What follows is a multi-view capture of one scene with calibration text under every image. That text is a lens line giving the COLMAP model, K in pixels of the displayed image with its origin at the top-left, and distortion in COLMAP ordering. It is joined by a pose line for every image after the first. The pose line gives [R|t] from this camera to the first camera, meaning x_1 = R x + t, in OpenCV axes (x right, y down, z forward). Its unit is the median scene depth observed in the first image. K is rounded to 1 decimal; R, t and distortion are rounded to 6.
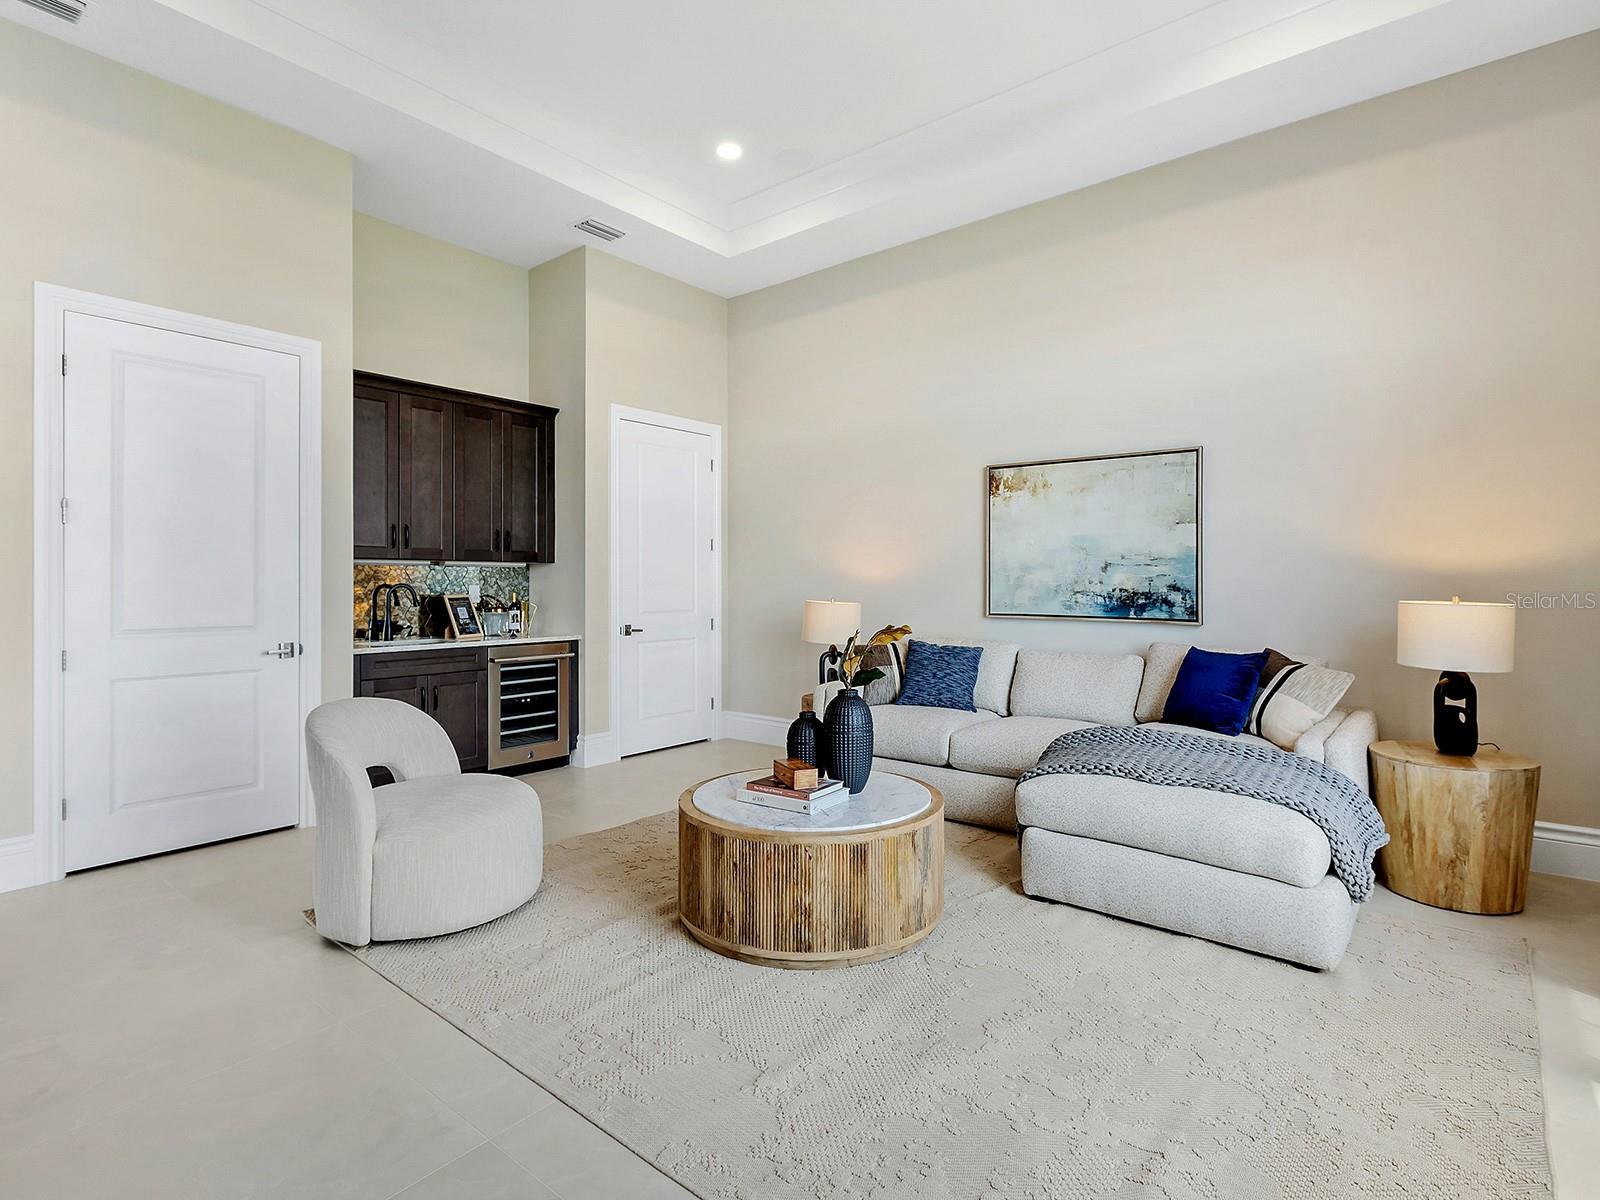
lens RADIAL K [[809.0, 0, 798.2], [0, 809.0, 592.2], [0, 0, 1]] dist [0.001961, -0.001226]
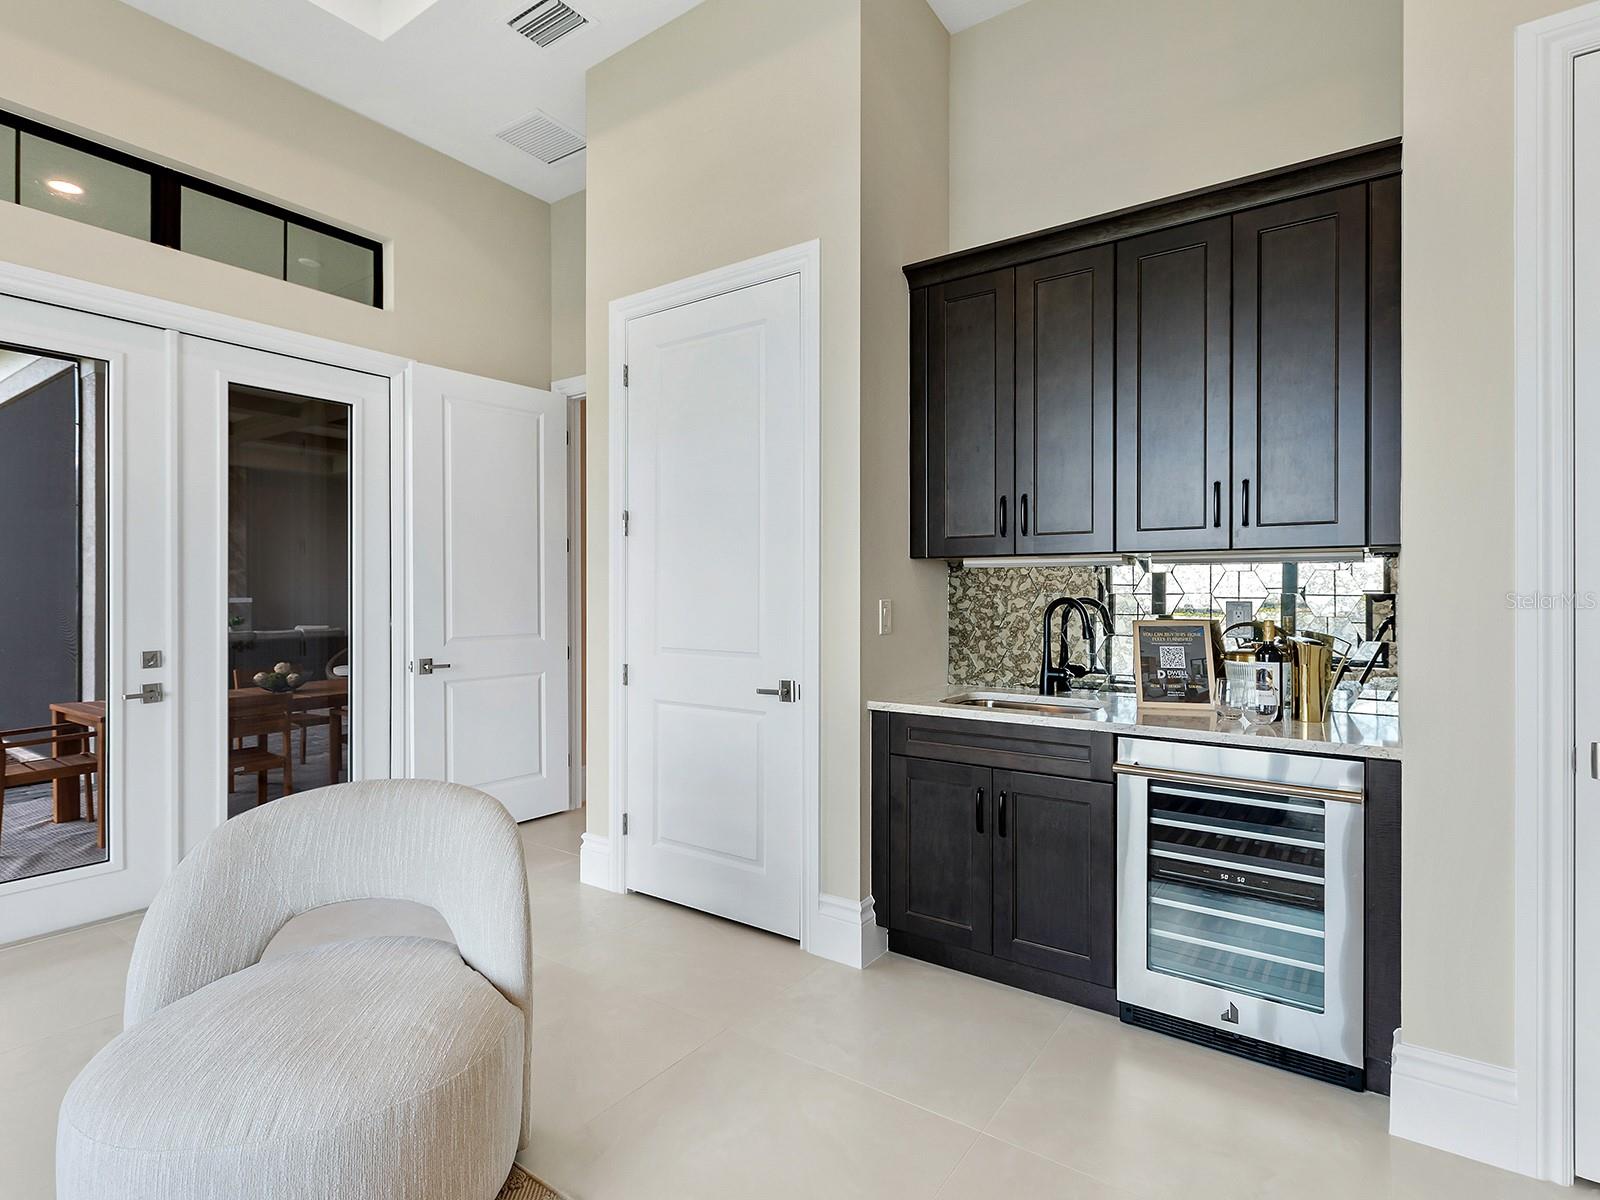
lens RADIAL K [[809.0, 0, 814.5], [0, 809.0, 599.5], [0, 0, 1]] dist [0.001961, -0.001226]
pose [[0.069275, -0.000921, -0.997597, 0.066294], [-0.012875, 0.999915, -0.001817, -0.005877], [0.997514, 0.012970, 0.069258, 0.785969]]
